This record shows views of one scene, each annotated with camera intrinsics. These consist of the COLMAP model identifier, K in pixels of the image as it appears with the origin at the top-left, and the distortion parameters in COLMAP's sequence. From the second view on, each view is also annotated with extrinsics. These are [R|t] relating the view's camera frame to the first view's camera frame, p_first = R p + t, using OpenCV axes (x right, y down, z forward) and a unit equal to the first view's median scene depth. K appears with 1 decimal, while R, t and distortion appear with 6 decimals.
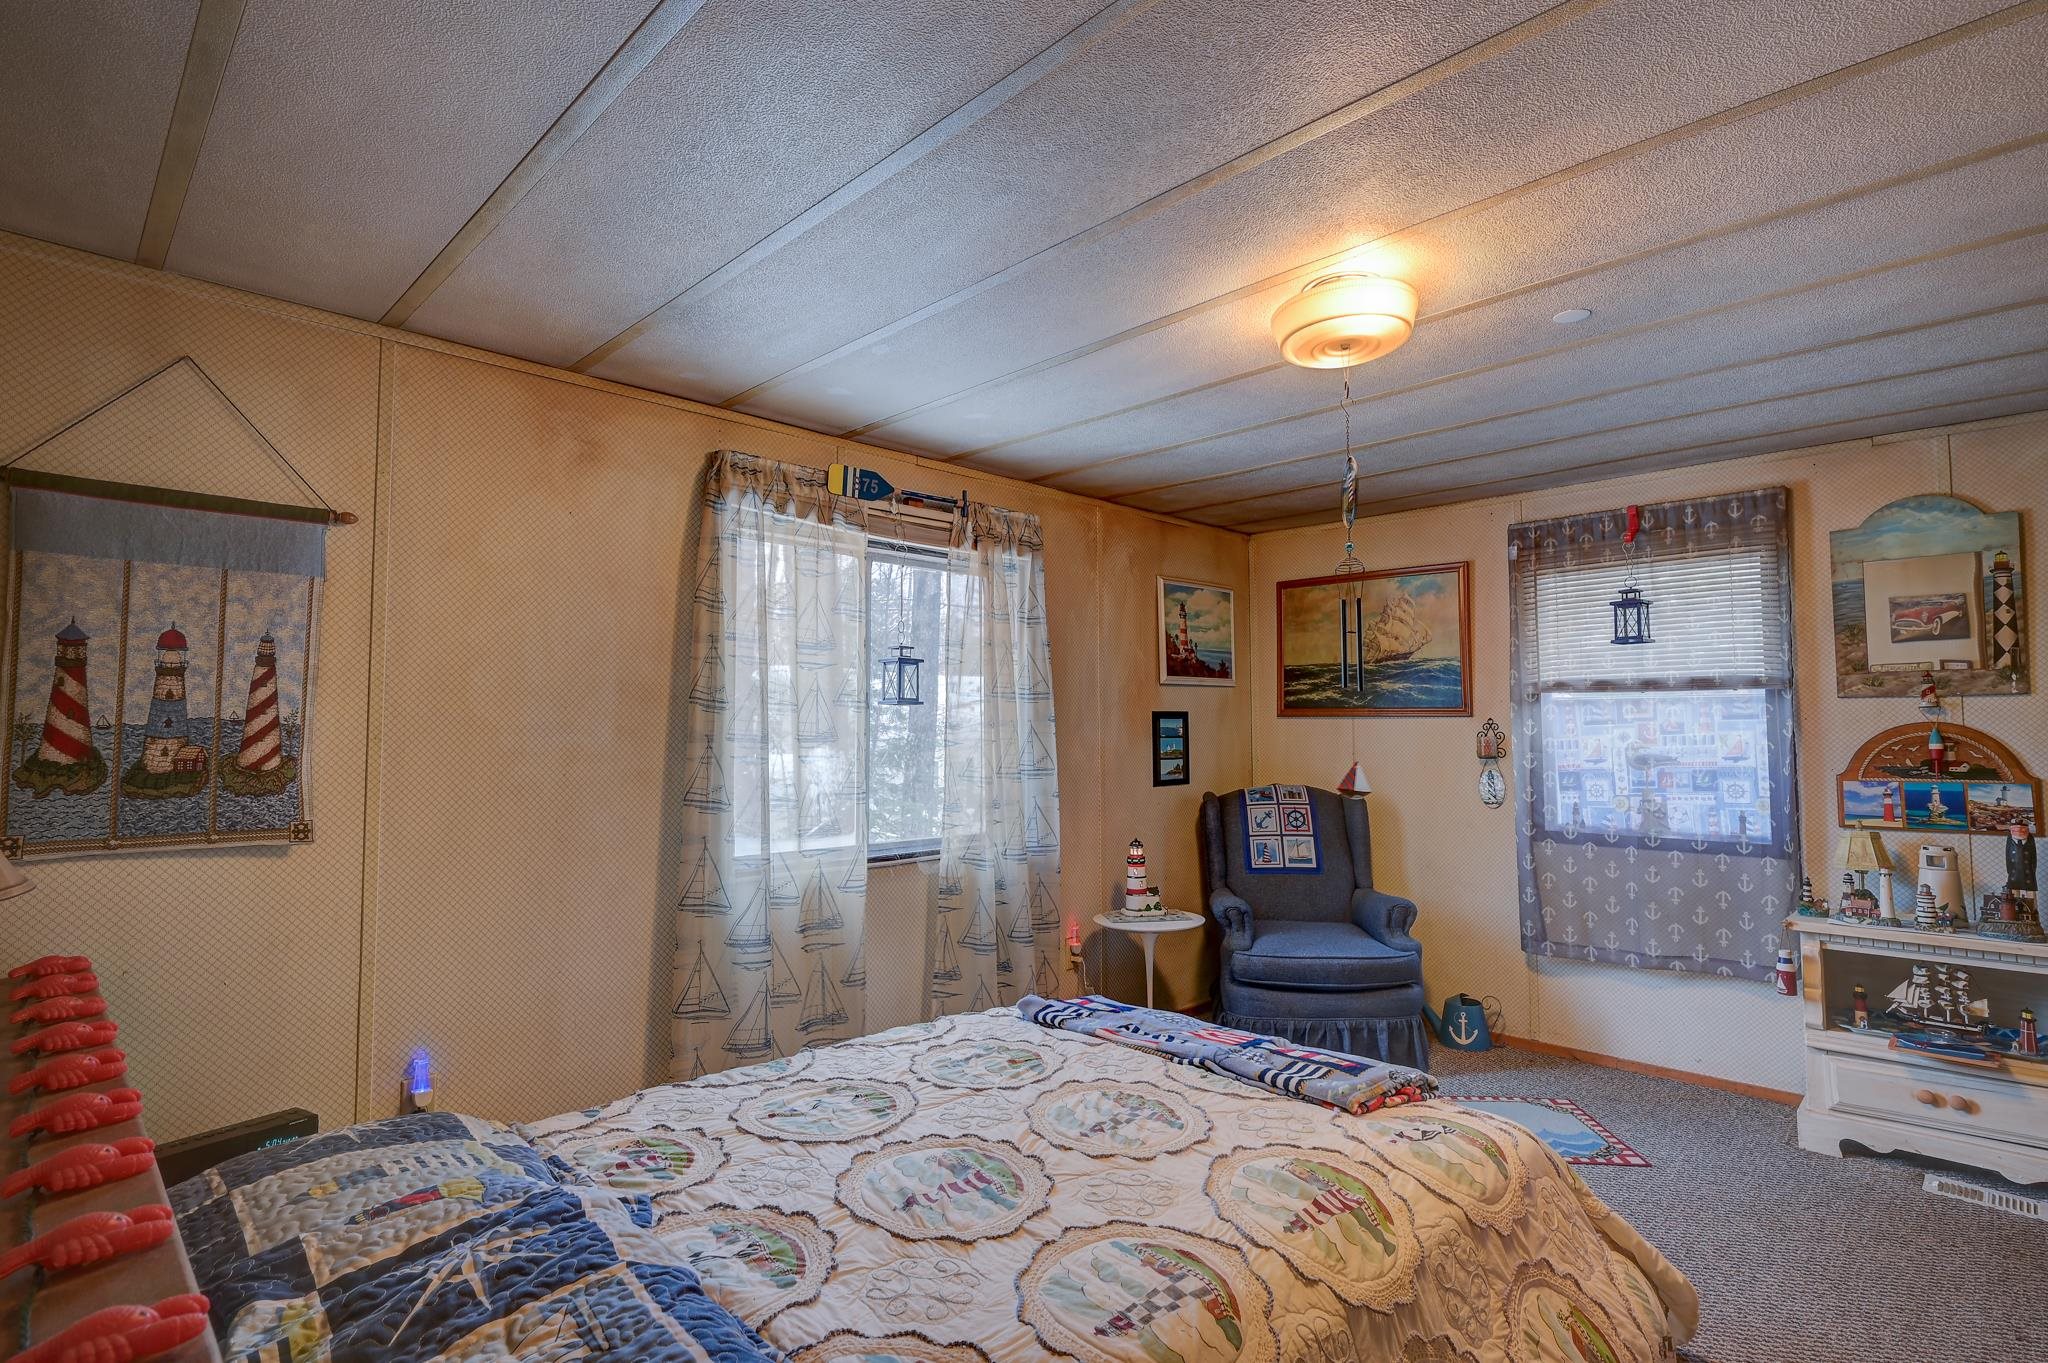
lens RADIAL K [[992.1, 0, 1024.0], [0, 992.1, 681.5], [0, 0, 1]] dist [0.000555, 0.000050]
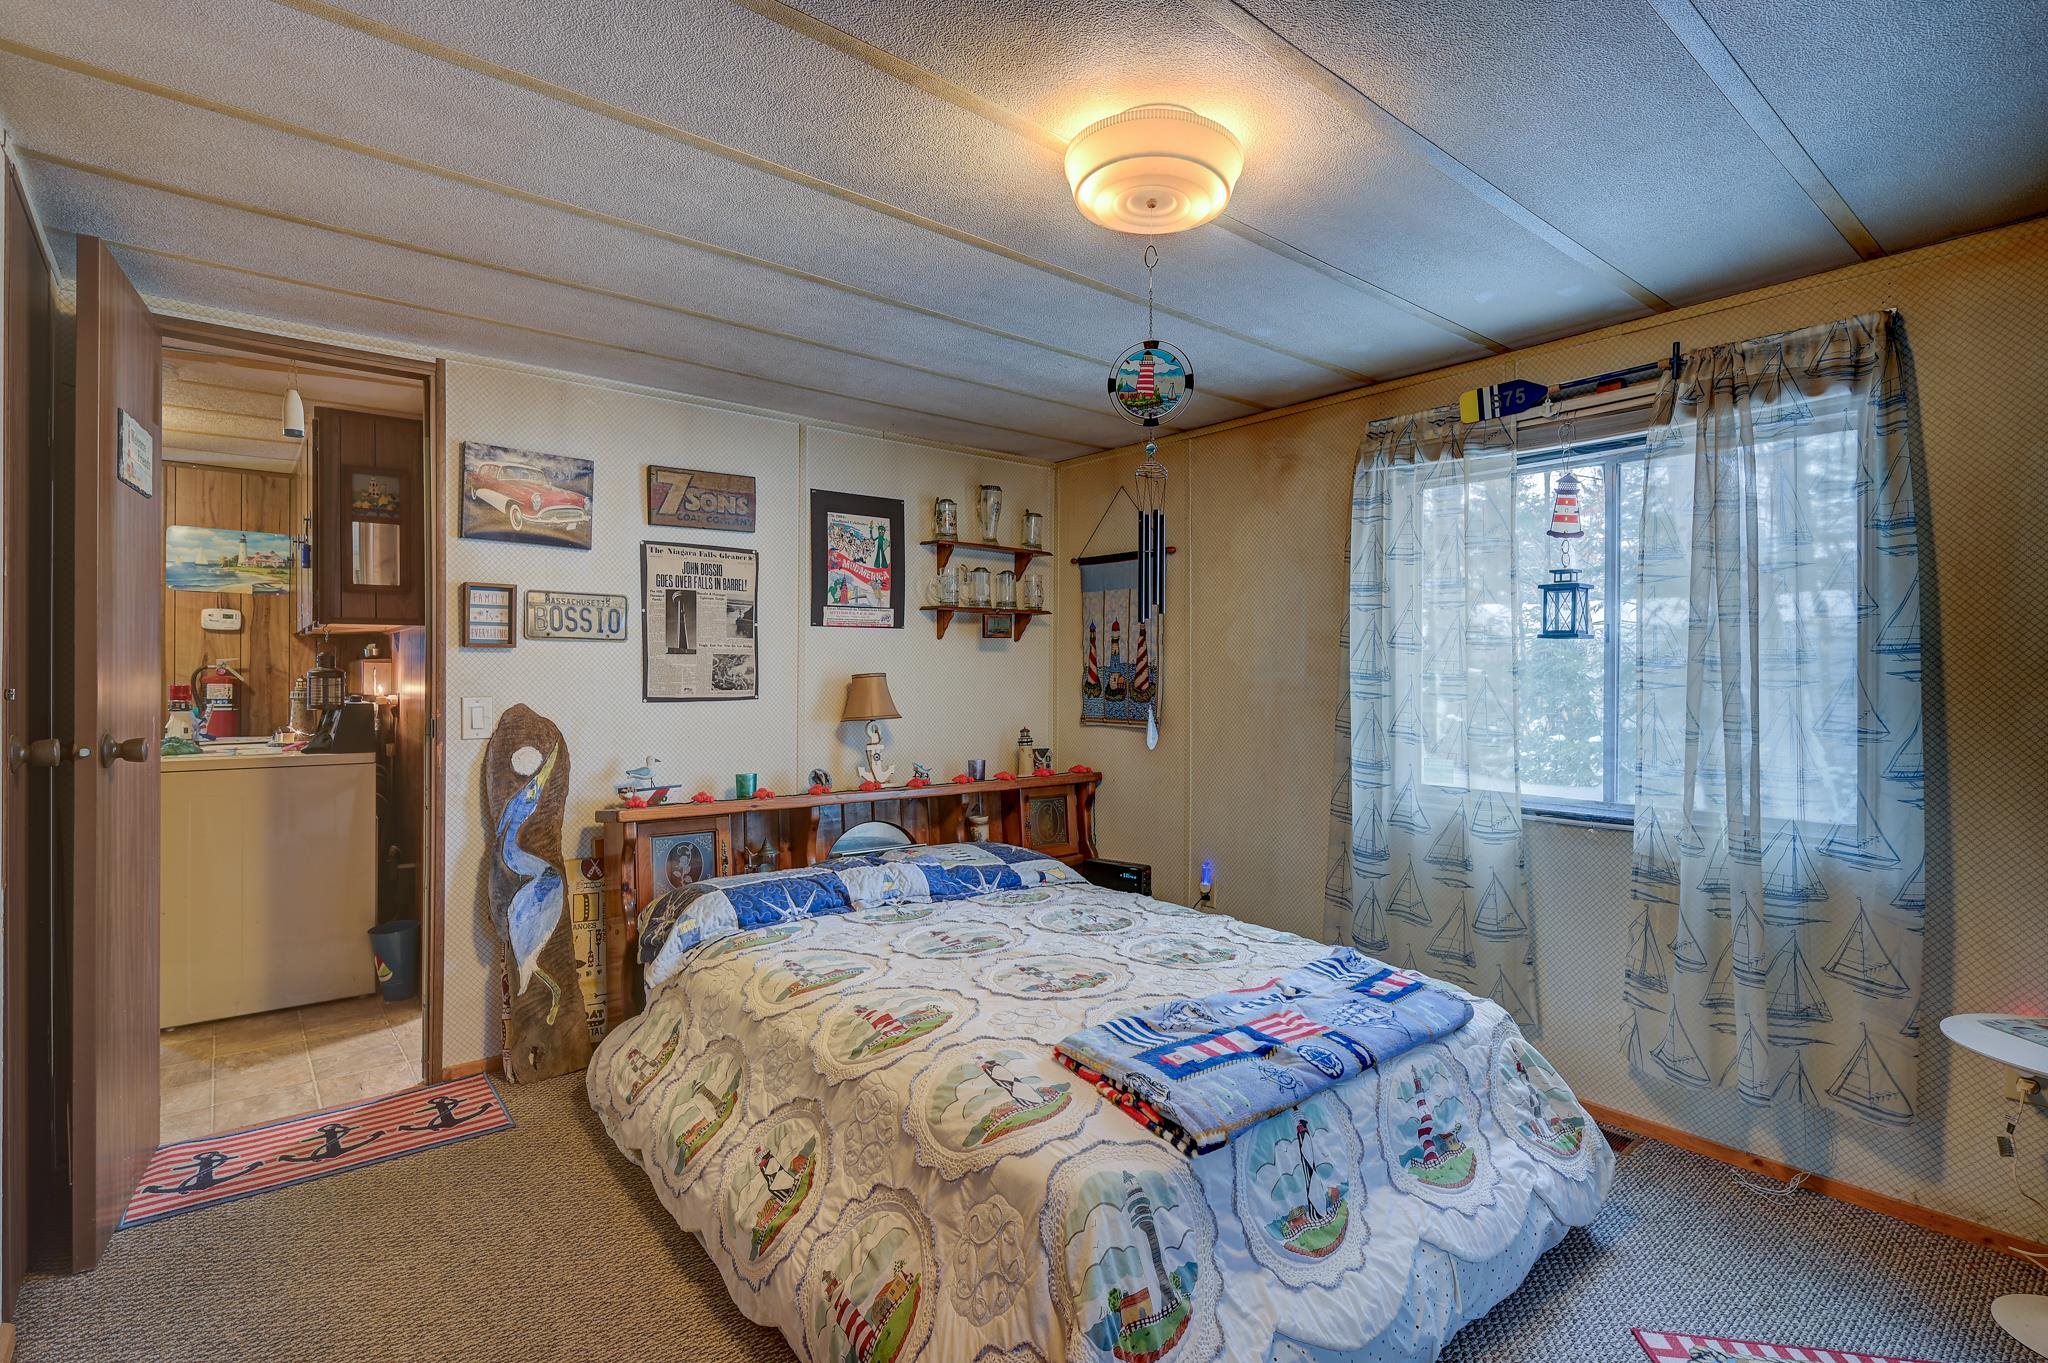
lens RADIAL K [[992.1, 0, 1024.0], [0, 992.1, 681.5], [0, 0, 1]] dist [0.000555, 0.000050]
pose [[-0.098395, 0.006335, -0.995127, 0.826605], [0.044384, 0.999013, 0.001971, 0.041340], [0.994157, -0.043973, -0.098579, 0.665610]]
